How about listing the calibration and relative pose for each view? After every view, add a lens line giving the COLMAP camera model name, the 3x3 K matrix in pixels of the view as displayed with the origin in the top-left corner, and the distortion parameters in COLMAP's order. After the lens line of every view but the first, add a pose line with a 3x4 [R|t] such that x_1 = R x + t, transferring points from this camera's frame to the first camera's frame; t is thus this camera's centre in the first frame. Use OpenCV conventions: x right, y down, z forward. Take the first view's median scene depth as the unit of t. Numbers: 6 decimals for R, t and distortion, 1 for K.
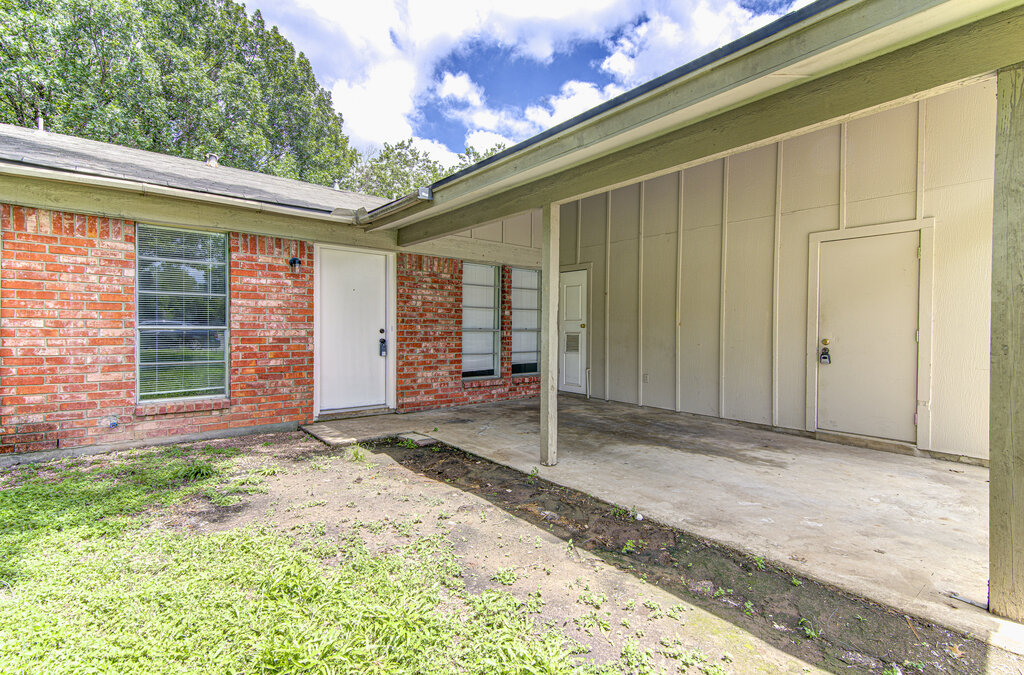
lens RADIAL K [[473.8, 0, 512.0], [0, 473.8, 337.5], [0, 0, 1]] dist [-0.001193, -0.000455]
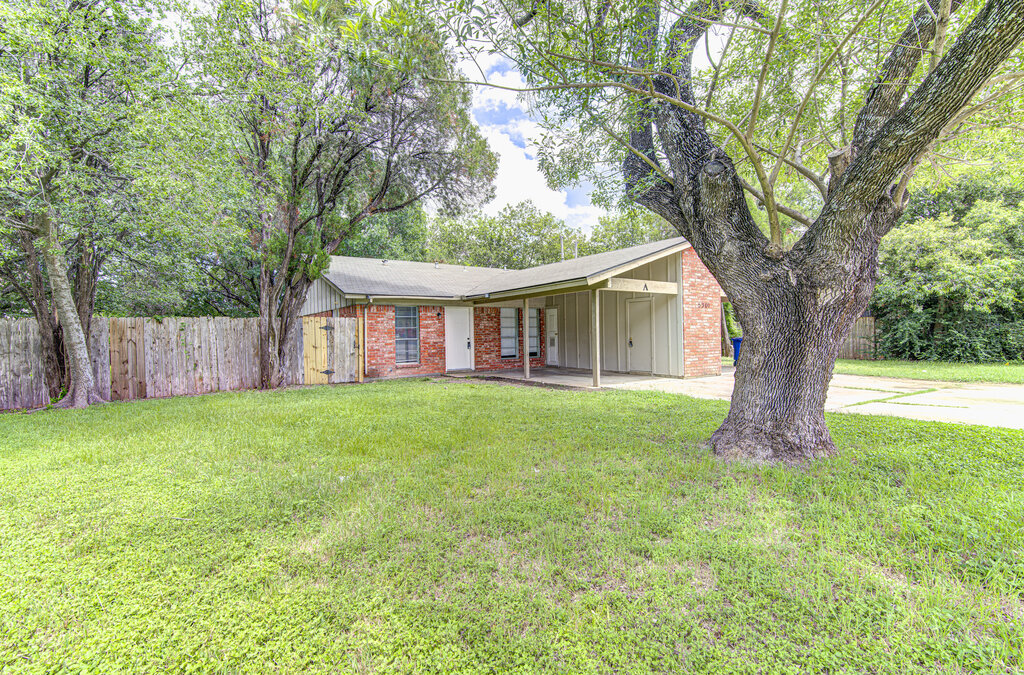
lens RADIAL K [[473.8, 0, 512.0], [0, 473.8, 337.5], [0, 0, 1]] dist [-0.001193, -0.000455]
pose [[0.995308, -0.026536, -0.093050, 0.181502], [0.025308, 0.999577, -0.014348, 0.021000], [0.093392, 0.011926, 0.995558, -1.433689]]
